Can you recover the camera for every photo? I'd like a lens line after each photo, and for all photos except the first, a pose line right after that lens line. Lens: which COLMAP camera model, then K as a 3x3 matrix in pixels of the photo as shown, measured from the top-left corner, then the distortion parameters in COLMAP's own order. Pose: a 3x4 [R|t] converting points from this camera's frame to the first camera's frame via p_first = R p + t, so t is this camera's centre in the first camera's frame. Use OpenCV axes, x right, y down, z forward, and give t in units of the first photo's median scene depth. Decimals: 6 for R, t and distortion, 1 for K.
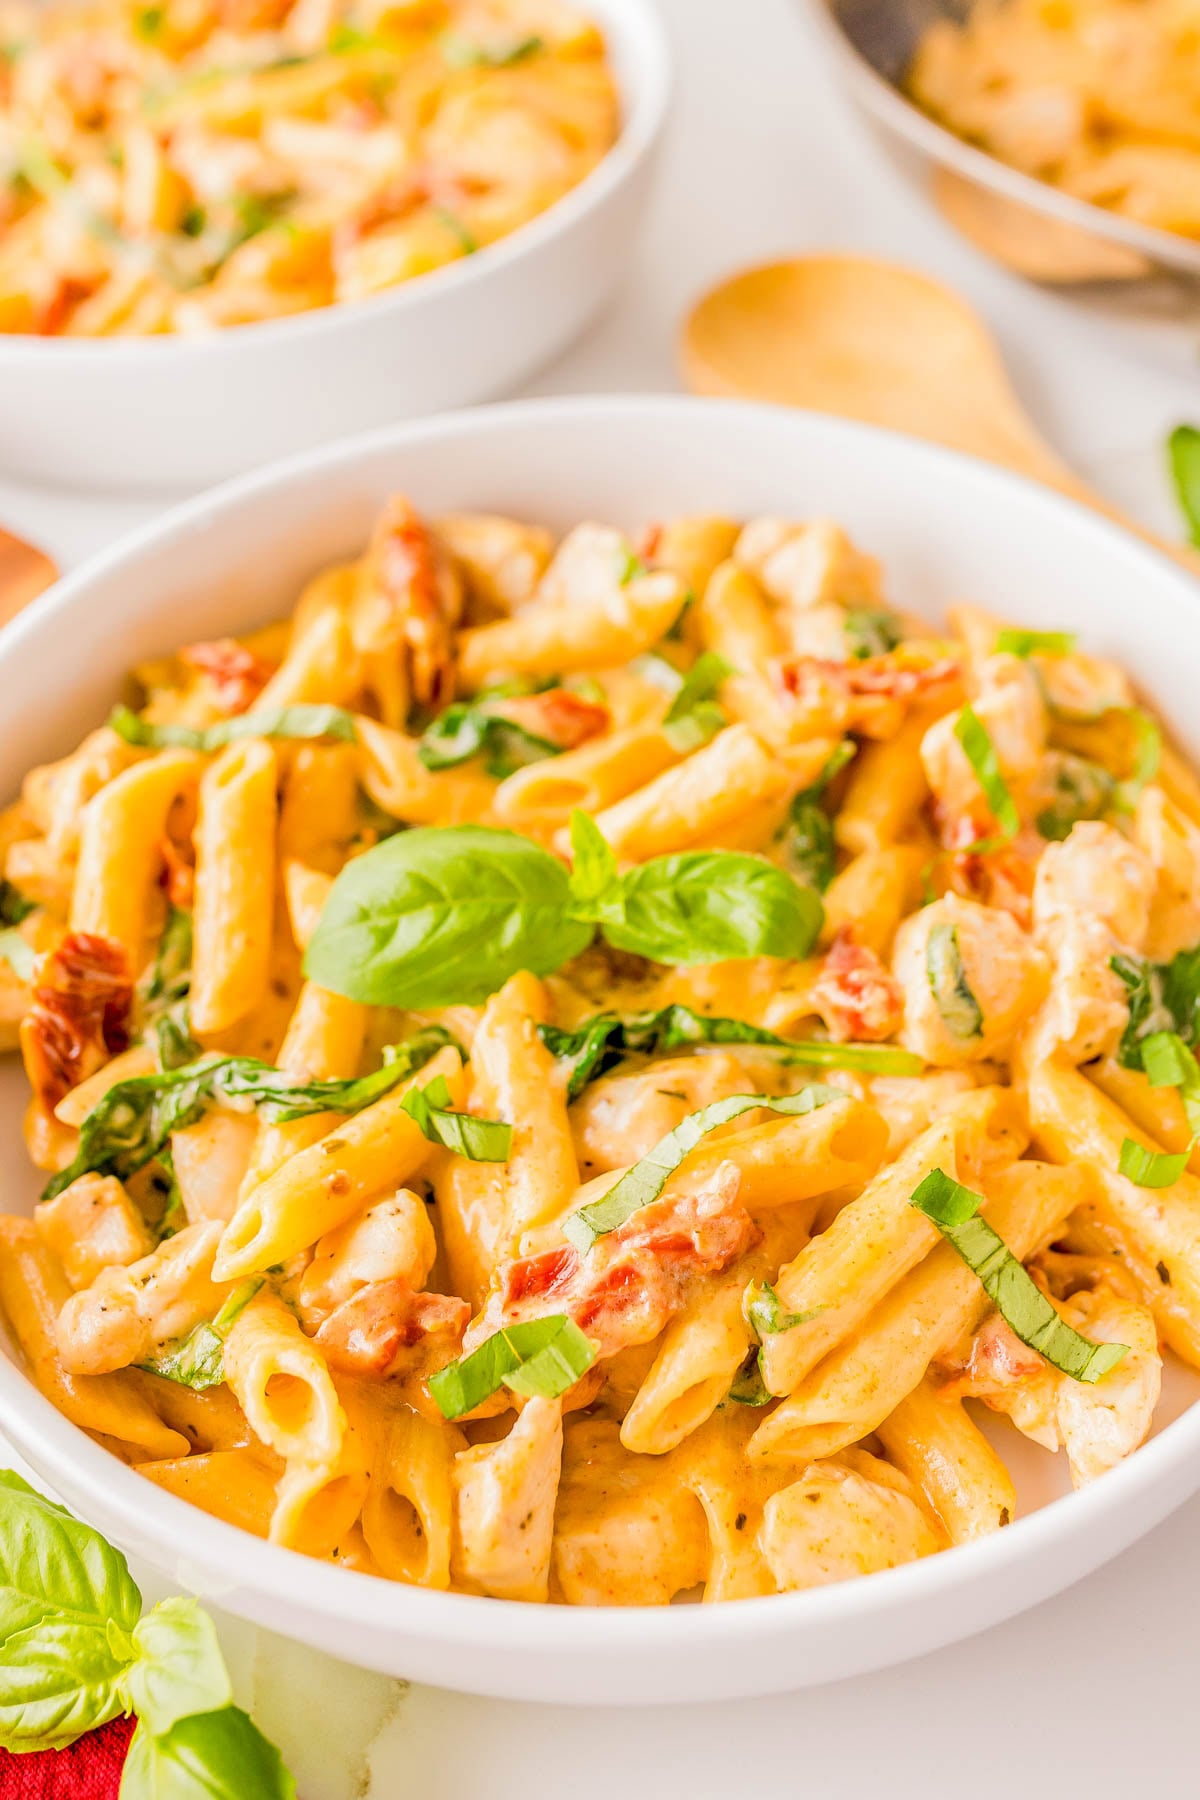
lens RADIAL K [[1971.9, 0, 595.0], [0, 1971.9, 789.7], [0, 0, 1]] dist [0.008261, -0.009521]
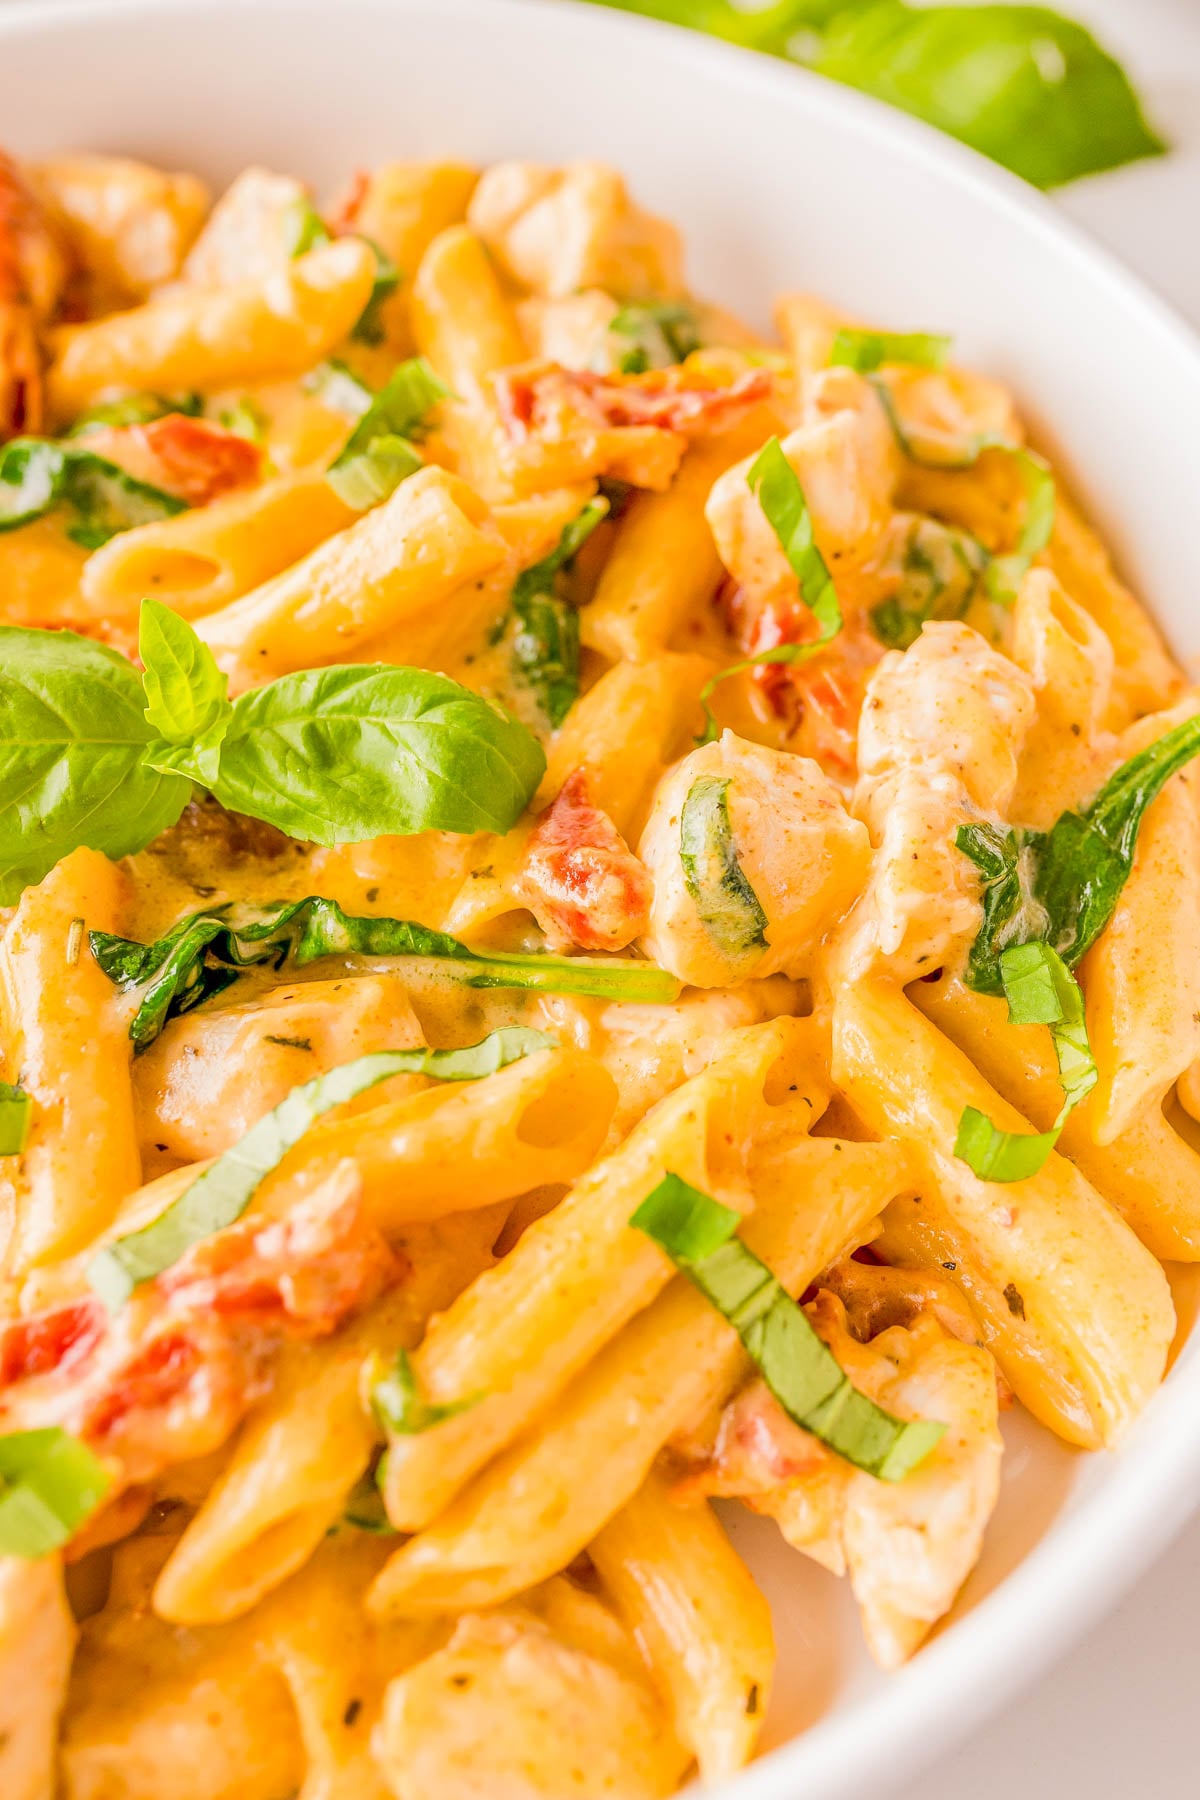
lens RADIAL K [[1976.6, 0, 637.1], [0, 1976.6, 900.1], [0, 0, 1]] dist [0.001153, -0.014938]
pose [[0.998523, -0.005475, 0.054056, 0.117968], [-0.004336, 0.983707, 0.179728, -0.010919], [-0.054160, -0.179697, 0.982230, 0.351213]]
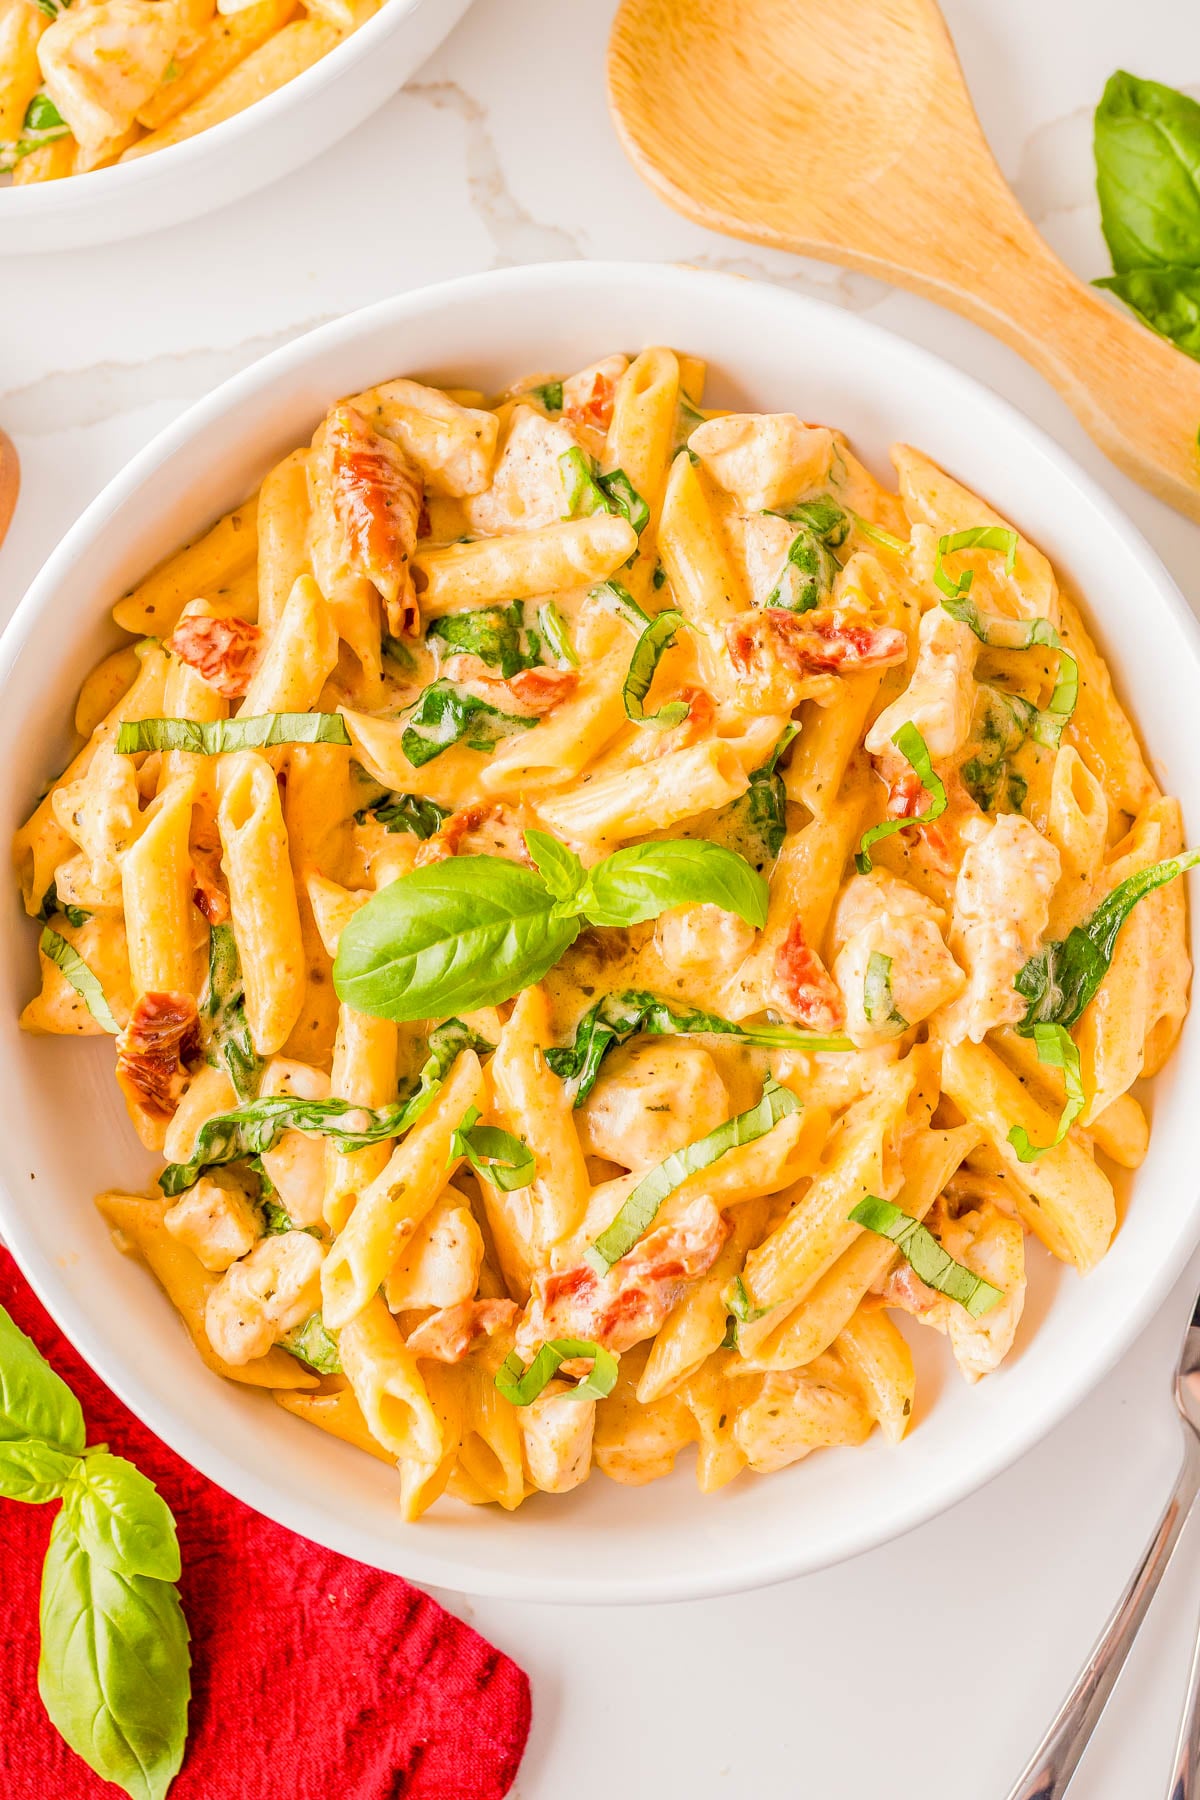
lens RADIAL K [[1971.9, 0, 595.0], [0, 1971.9, 789.7], [0, 0, 1]] dist [0.008261, -0.009521]
pose [[0.996735, -0.075528, 0.028559, -0.020812], [0.043906, 0.803767, 0.593322, -0.738822], [-0.067767, -0.590130, 0.804459, 0.116313]]
